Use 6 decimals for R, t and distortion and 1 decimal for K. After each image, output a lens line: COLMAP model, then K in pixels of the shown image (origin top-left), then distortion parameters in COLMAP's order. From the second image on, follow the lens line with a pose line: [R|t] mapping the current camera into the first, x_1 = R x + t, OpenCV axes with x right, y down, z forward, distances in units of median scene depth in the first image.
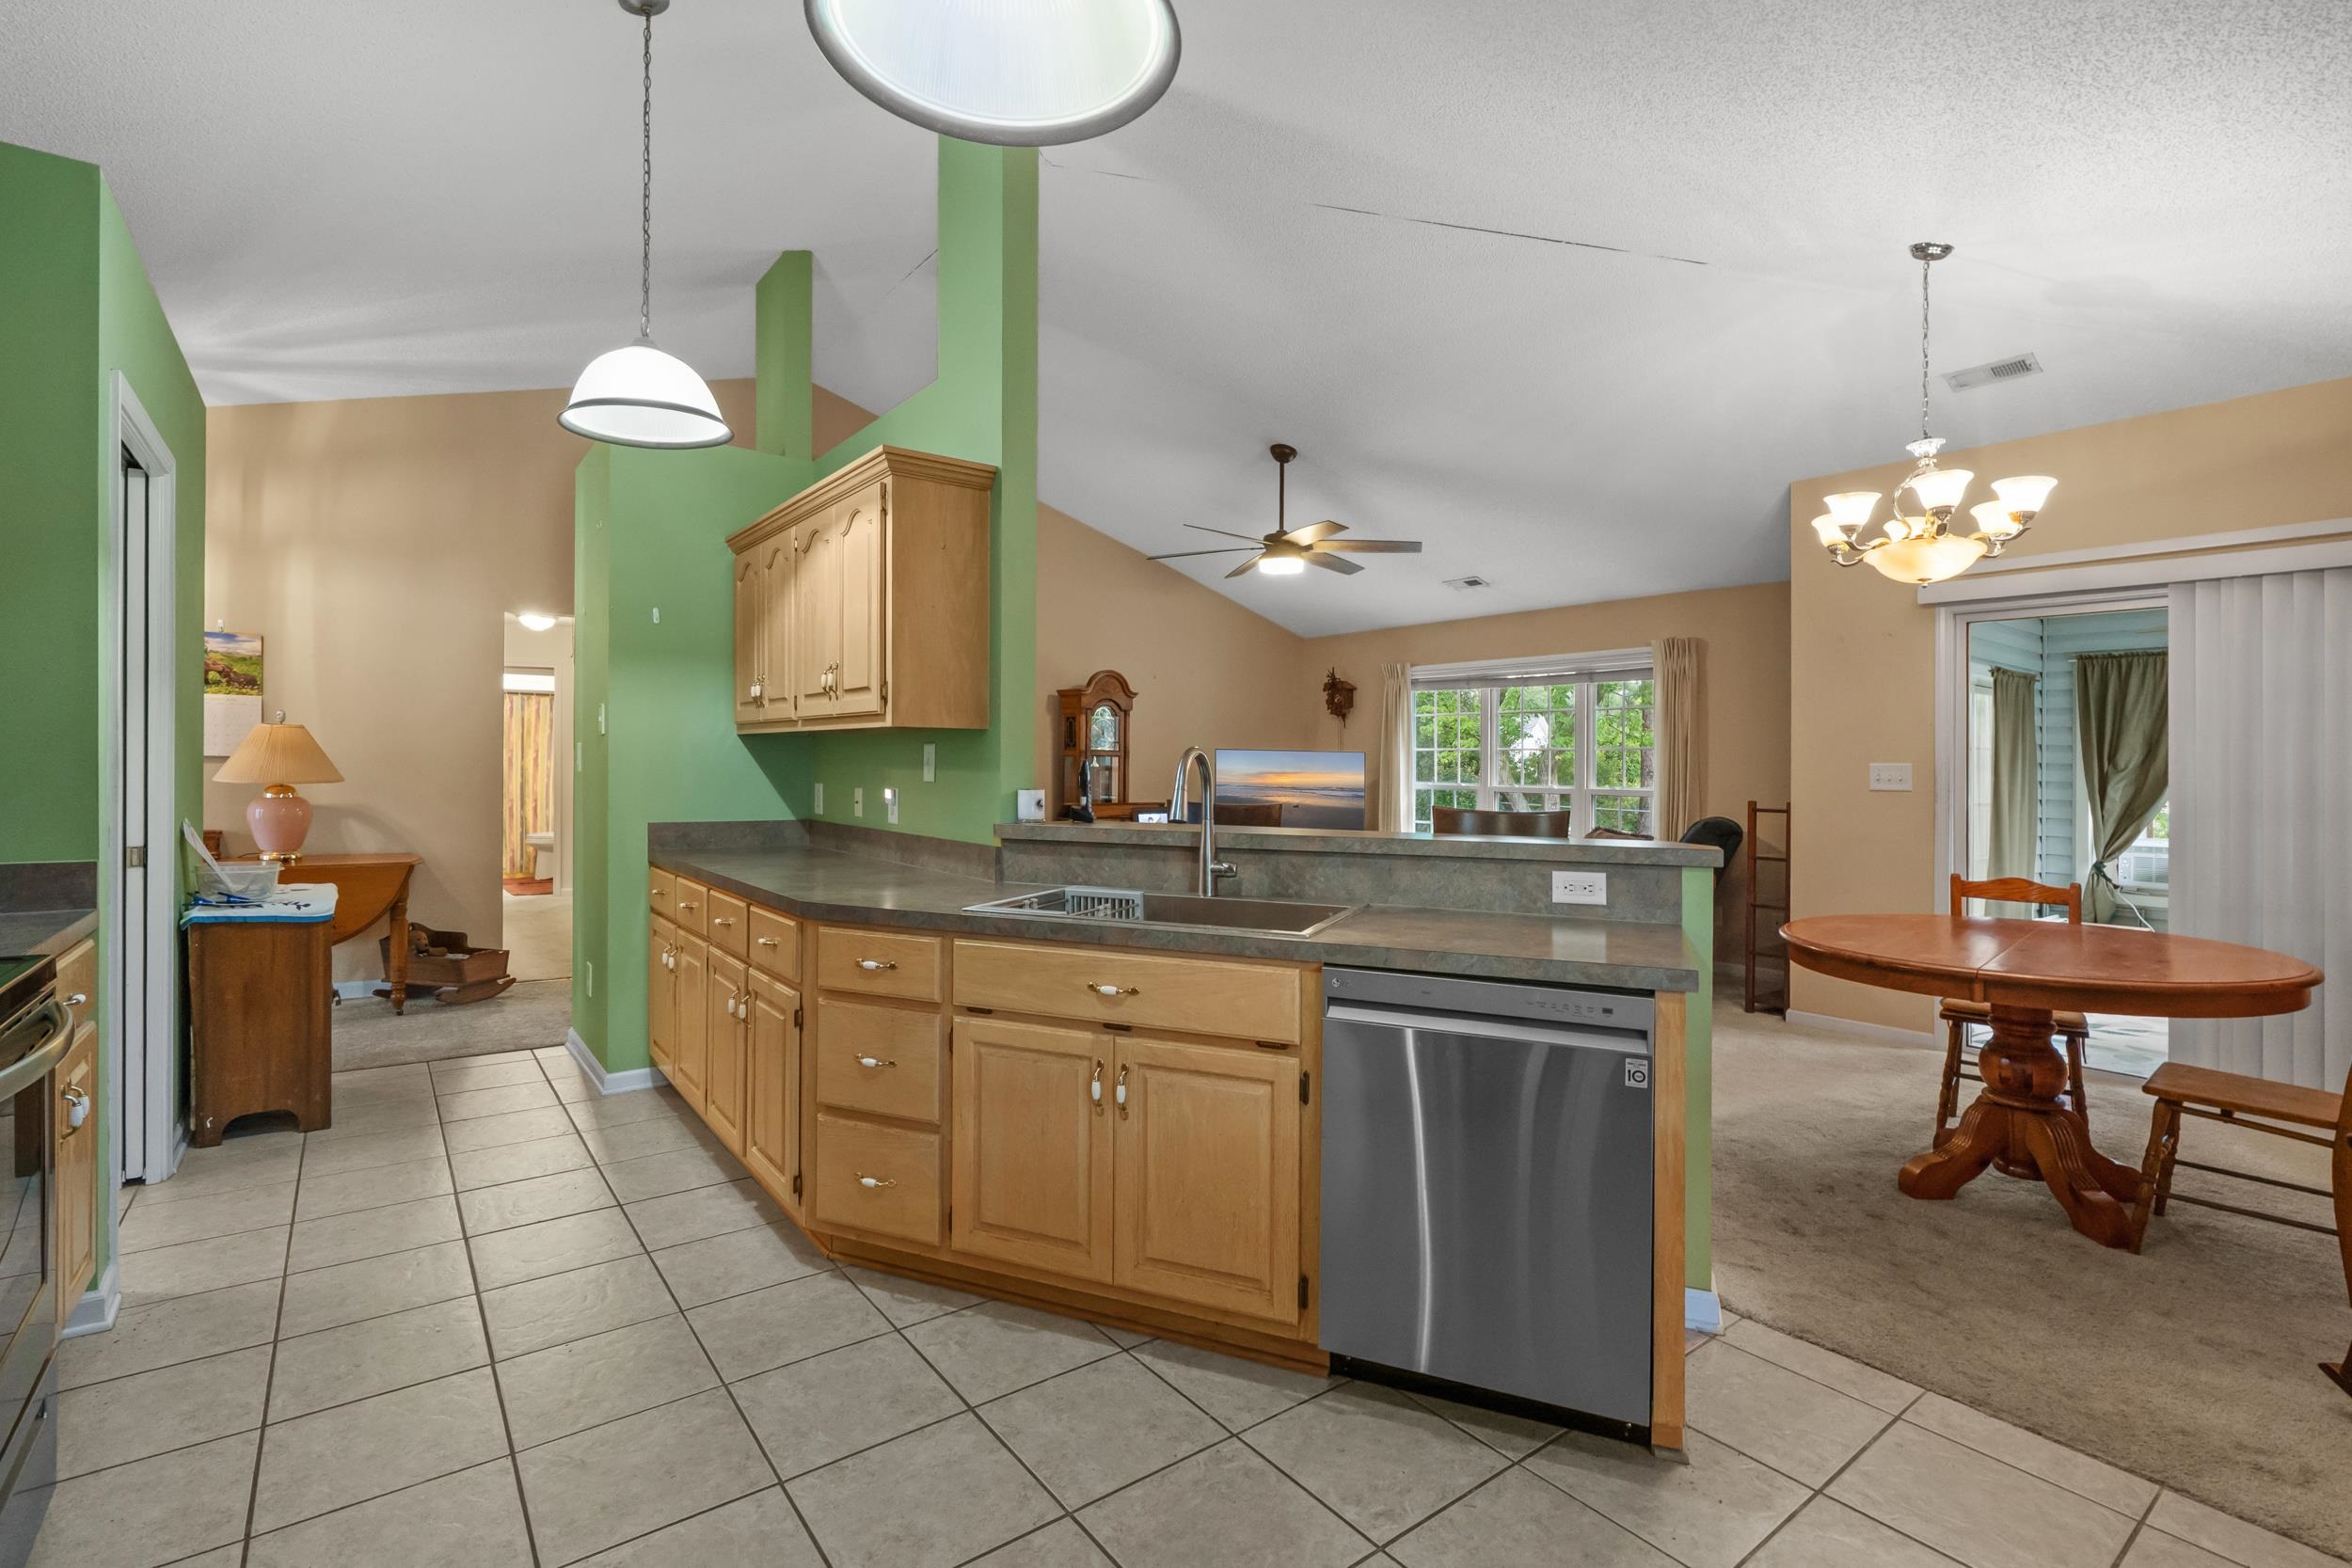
lens RADIAL K [[1074.5, 0, 1179.9], [0, 1074.5, 771.9], [0, 0, 1]] dist [-0.003688, 0.001467]
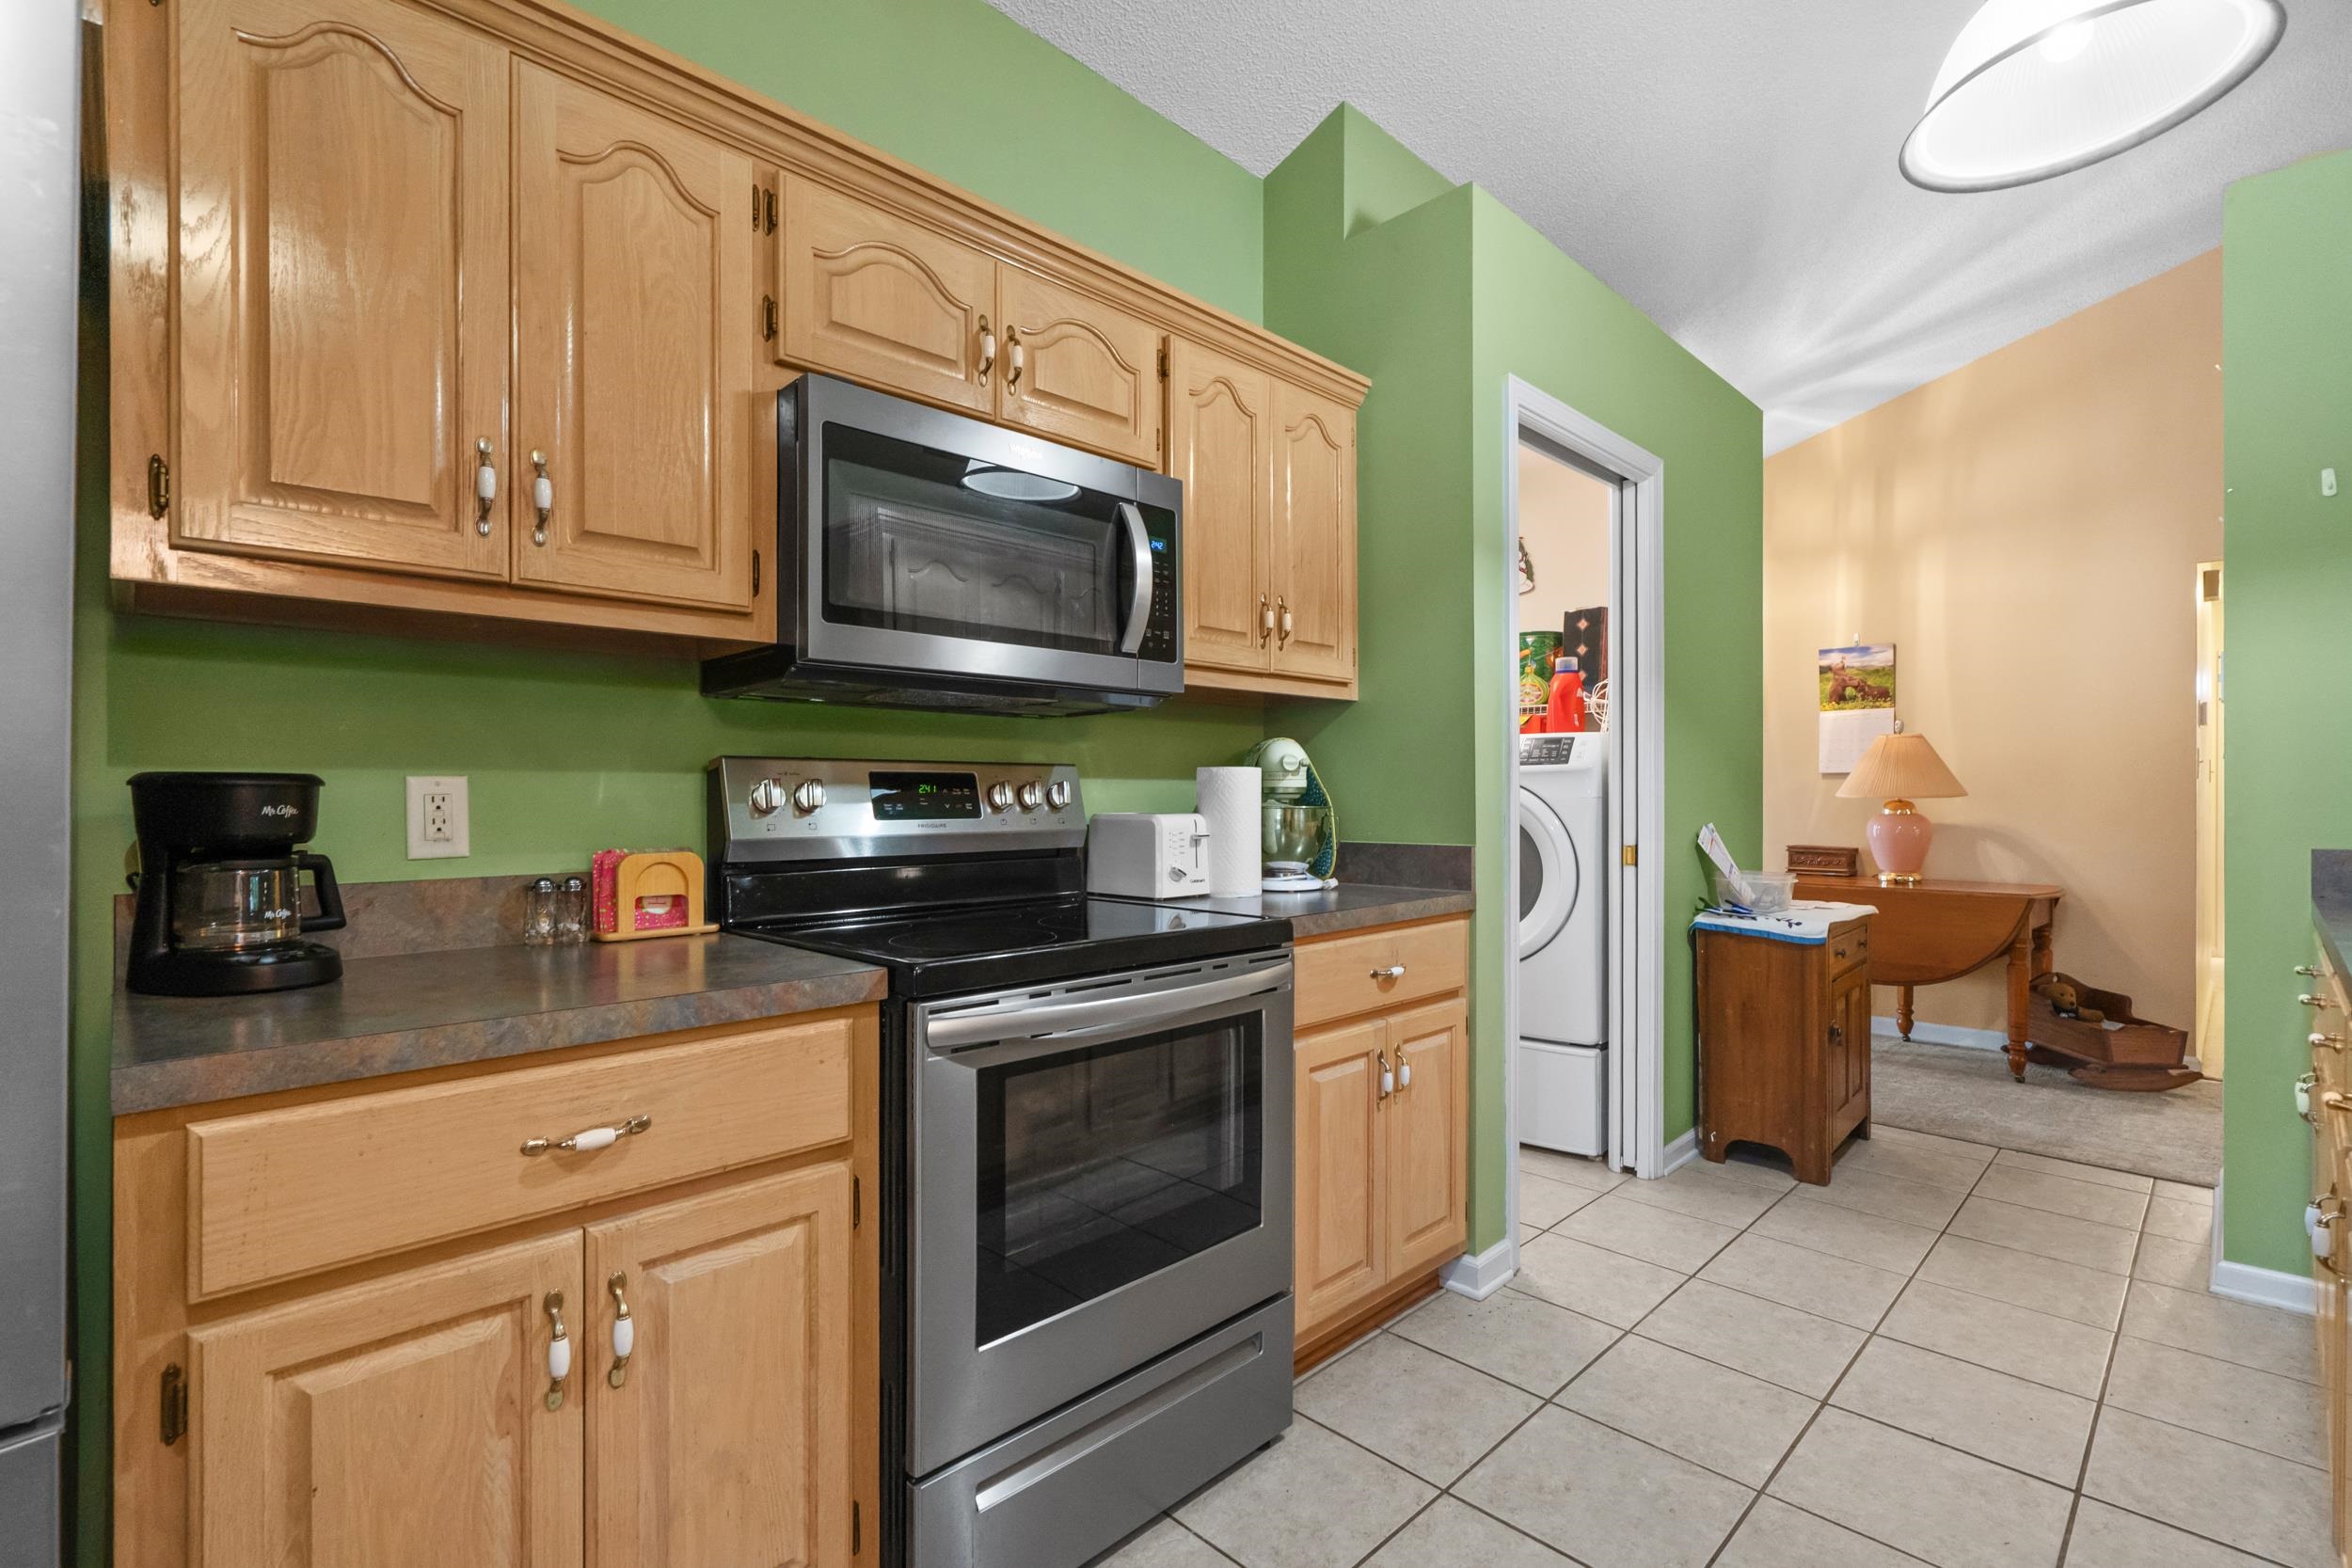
lens RADIAL K [[1055.7, 0, 1172.3], [0, 1055.7, 810.1], [0, 0, 1]] dist [-0.000964, 0.000223]
pose [[0.120673, -0.003400, -0.992686, -0.014538], [-0.000145, 0.999994, -0.003443, 0.031458], [0.992692, 0.000559, 0.120672, 0.355062]]
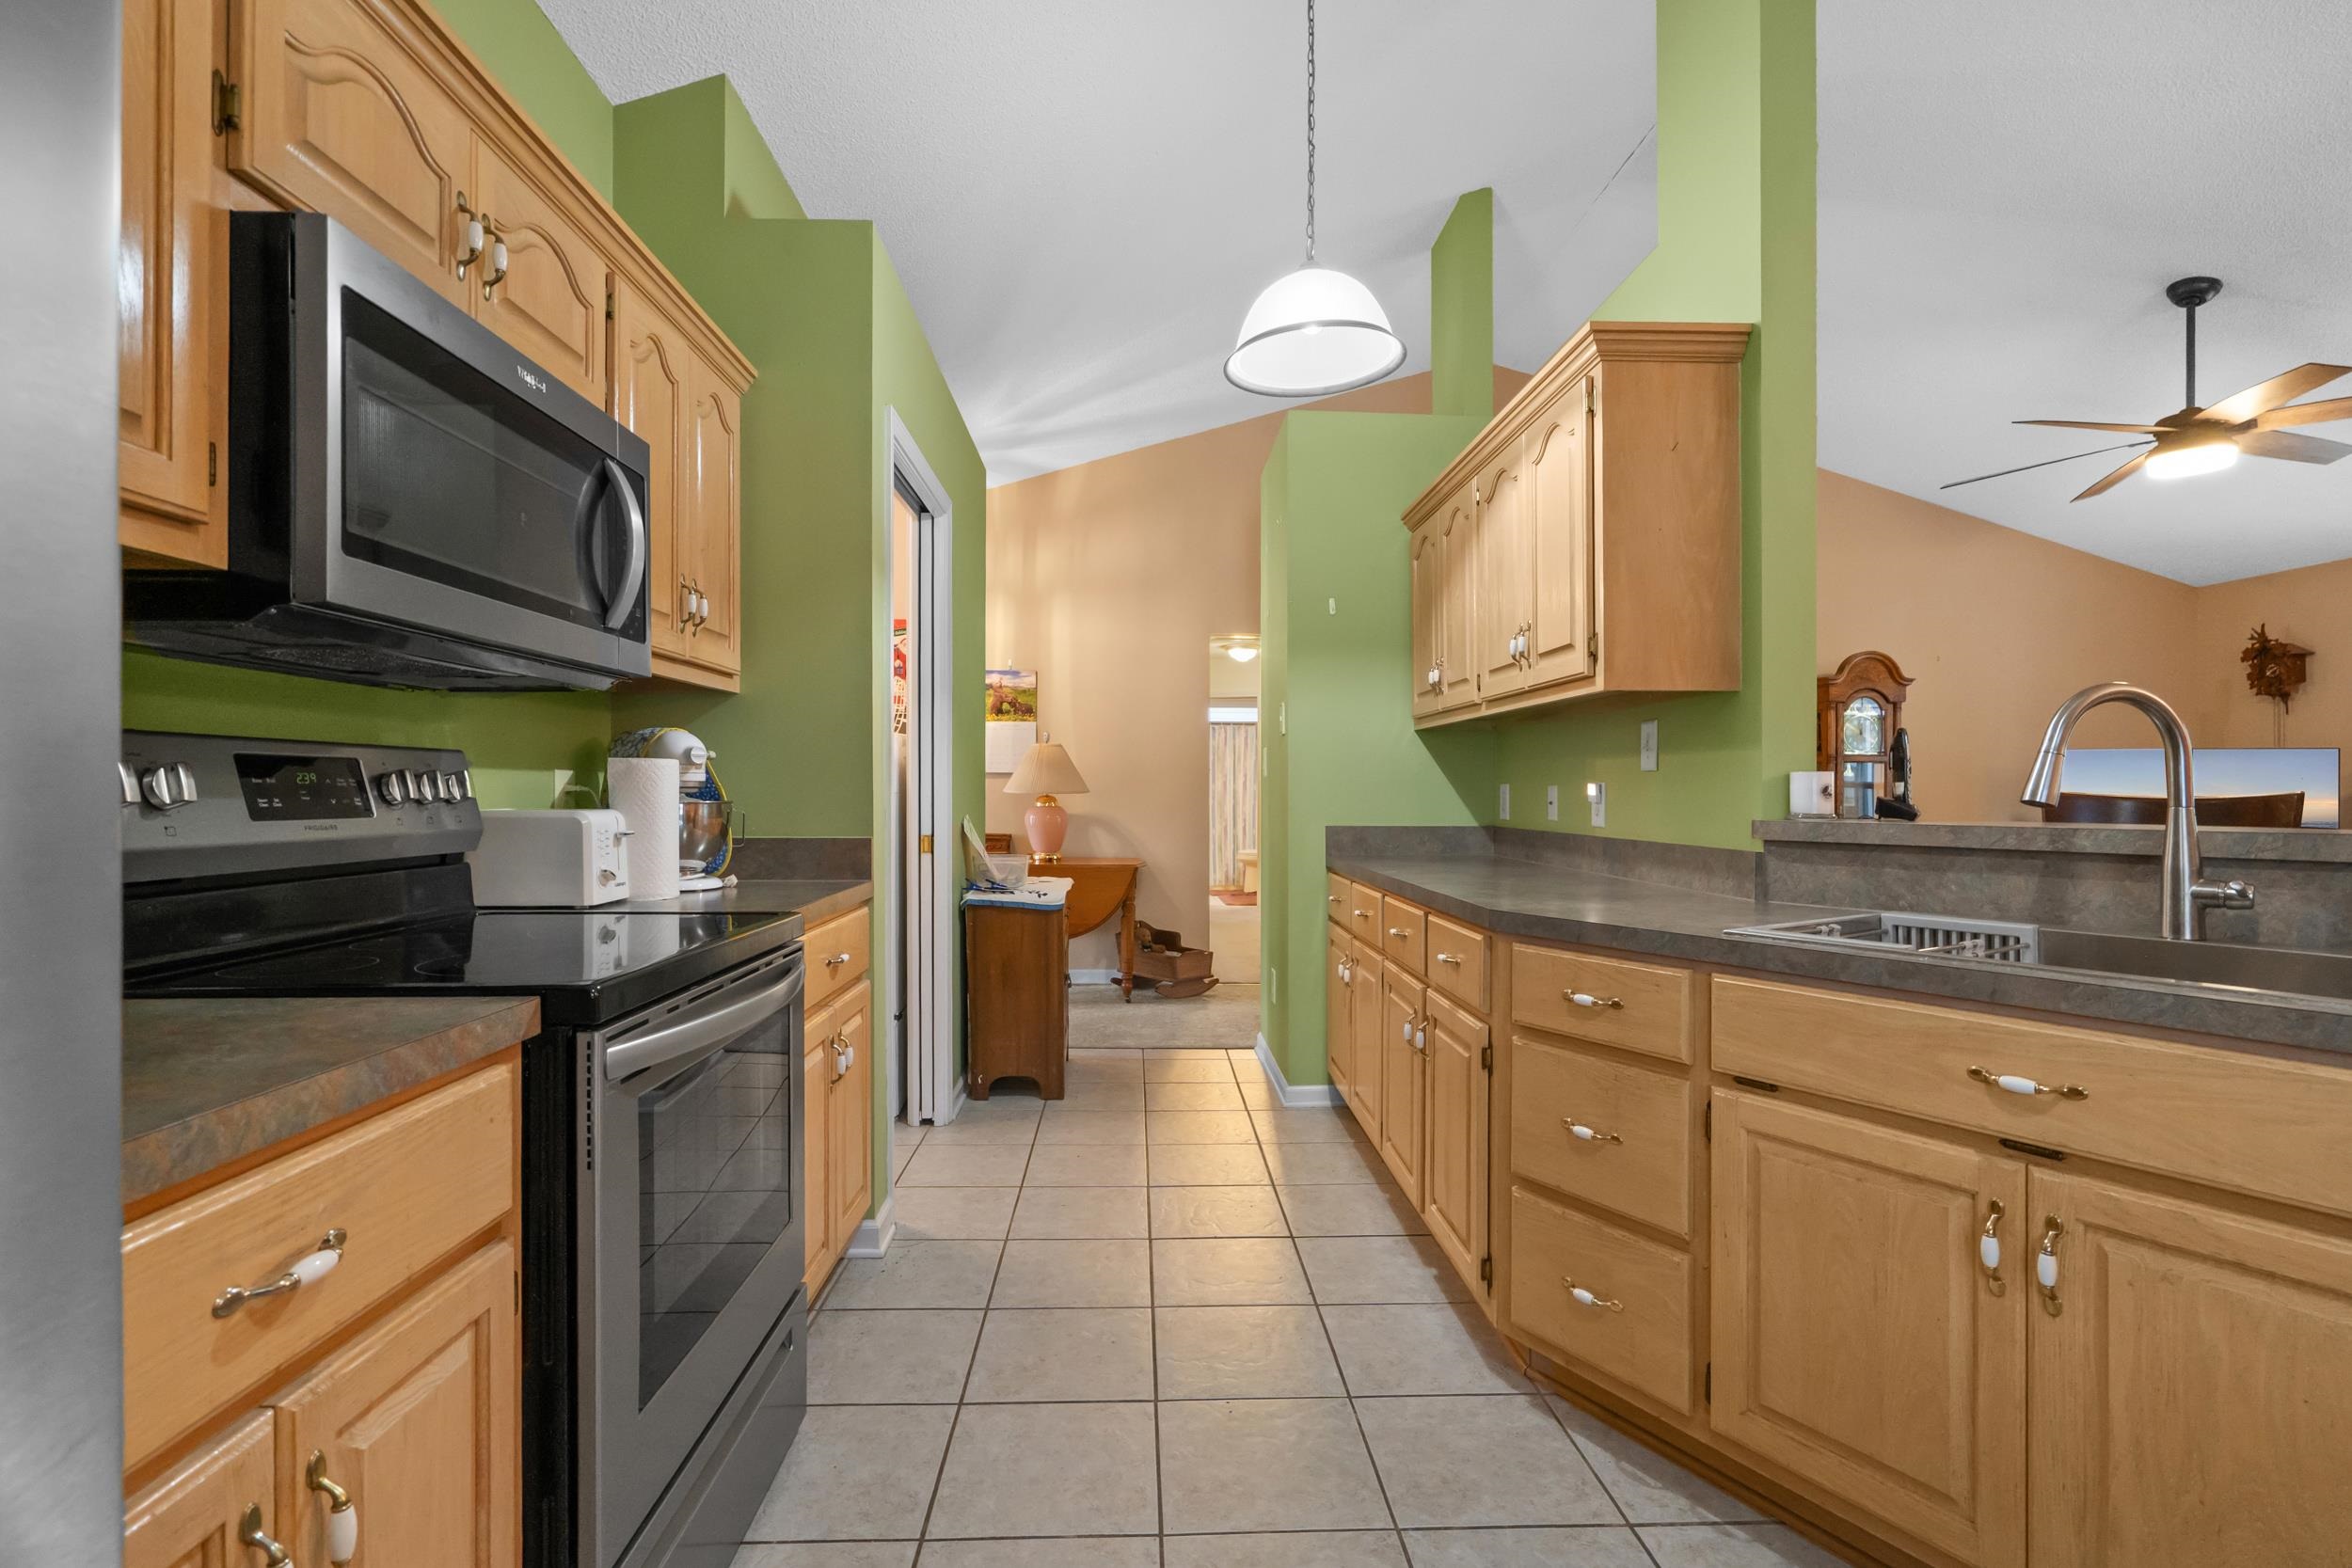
lens RADIAL K [[1076.8, 0, 1173.5], [0, 1076.8, 801.1], [0, 0, 1]] dist [-0.001781, 0.000907]
pose [[0.816641, -0.005419, -0.577121, -0.061088], [0.003939, 0.999985, -0.003816, 0.030464], [0.577133, 0.000843, 0.816650, 0.157901]]
